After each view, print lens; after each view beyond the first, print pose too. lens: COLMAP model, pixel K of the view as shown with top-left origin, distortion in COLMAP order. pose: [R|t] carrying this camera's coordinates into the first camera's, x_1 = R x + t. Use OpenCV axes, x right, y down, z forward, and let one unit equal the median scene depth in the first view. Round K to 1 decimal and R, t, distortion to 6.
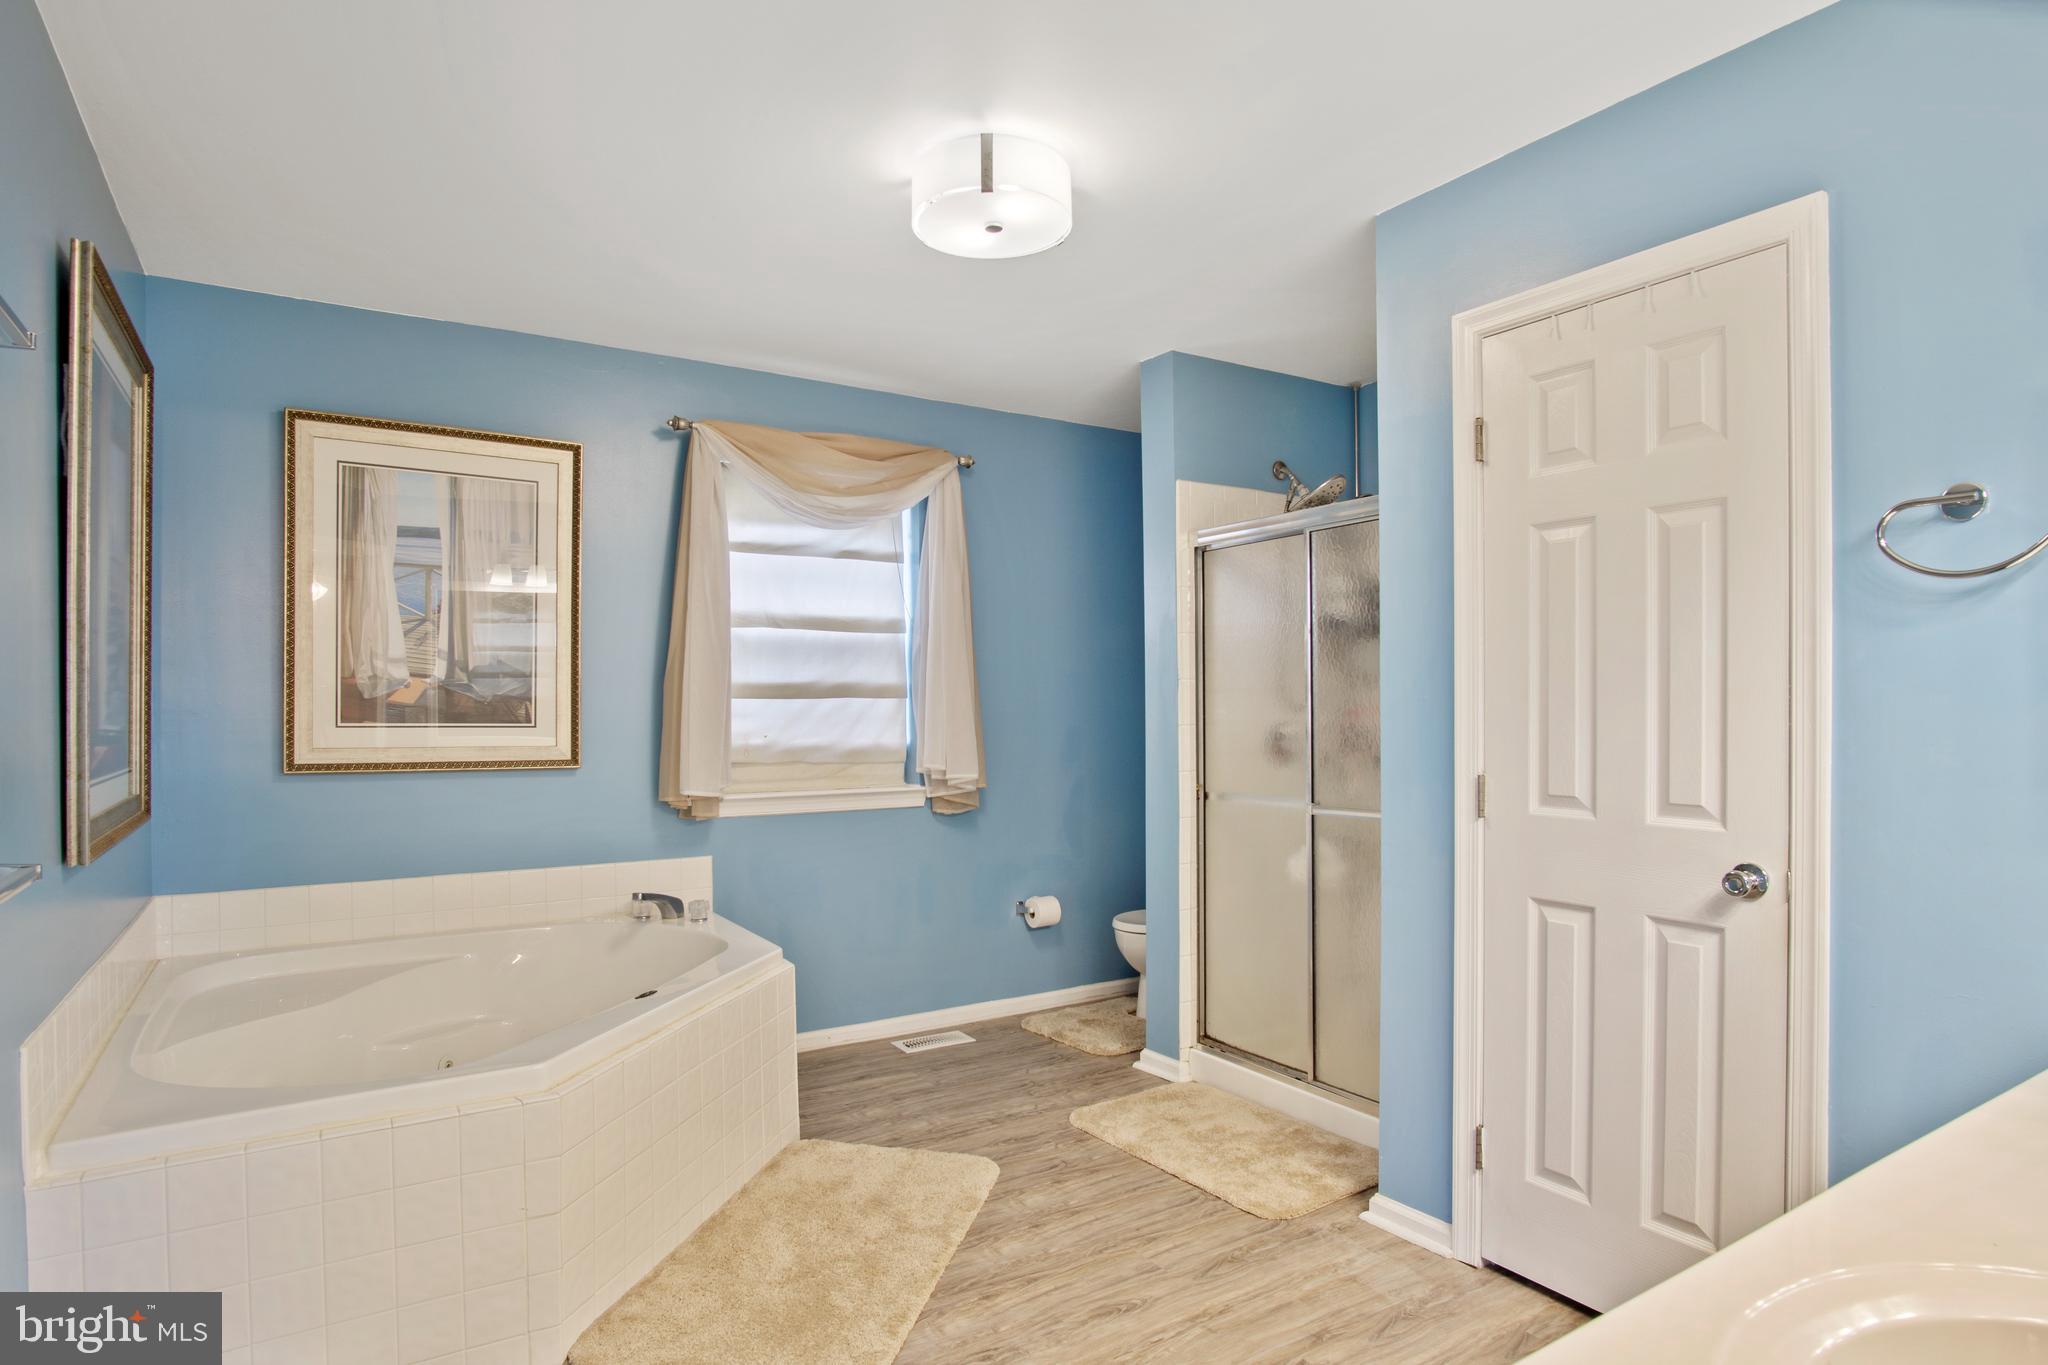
lens RADIAL K [[1106.2, 0, 1024.0], [0, 1106.2, 692.4], [0, 0, 1]] dist [-0.029650, 0.007467]
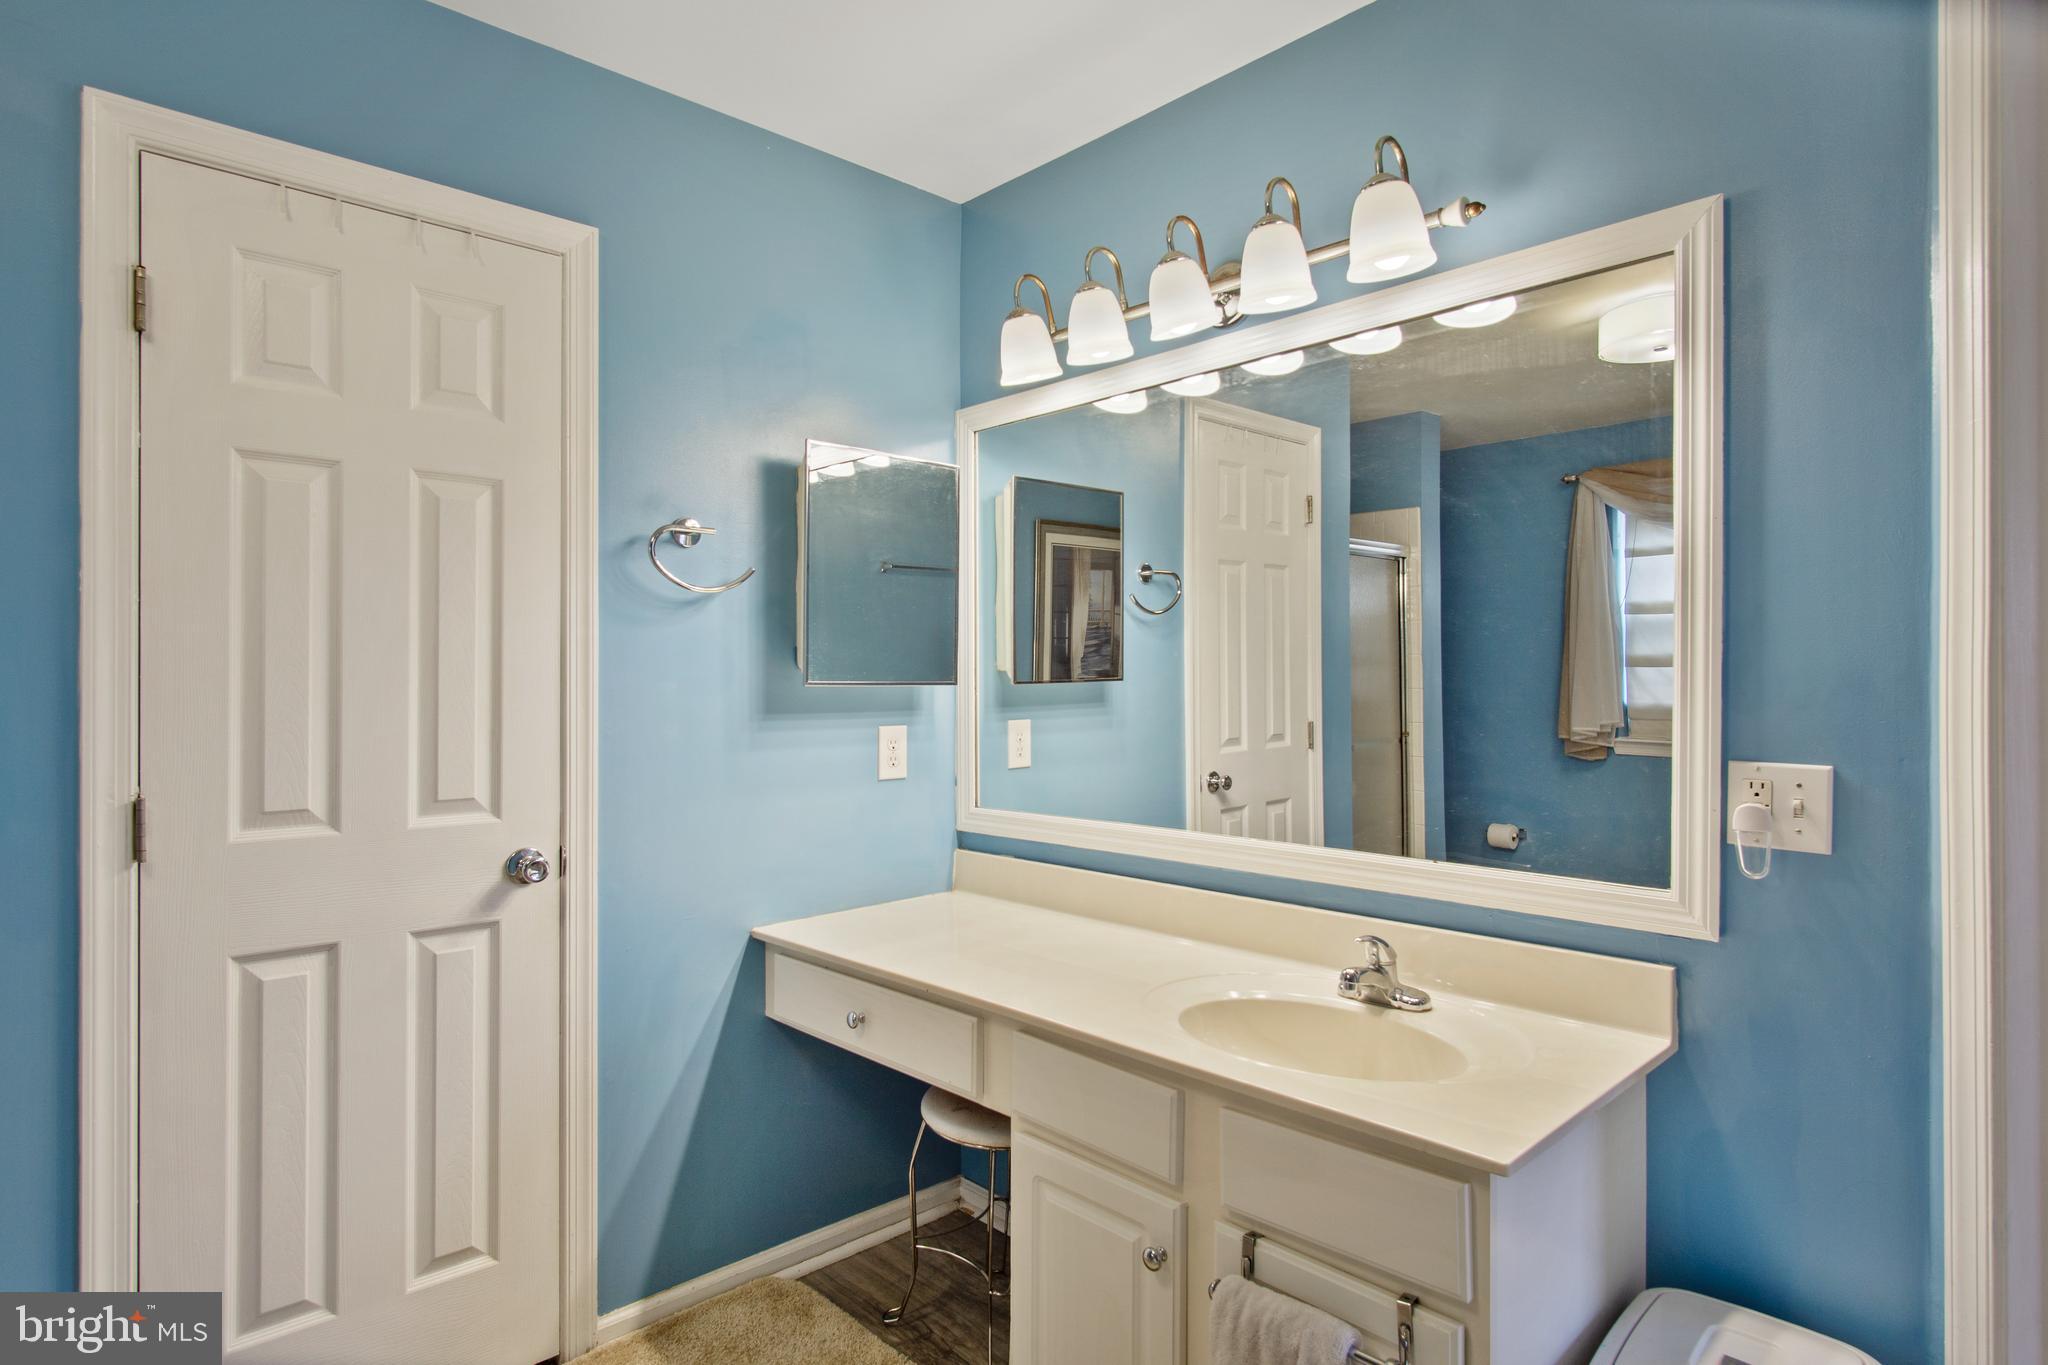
lens RADIAL K [[1106.2, 0, 1023.6], [0, 1106.2, 676.2], [0, 0, 1]] dist [-0.029650, 0.007467]
pose [[-0.195087, 0.006186, 0.980766, -0.463805], [-0.005010, 0.999961, -0.007304, 0.002647], [-0.980773, -0.006338, -0.195048, 0.818193]]
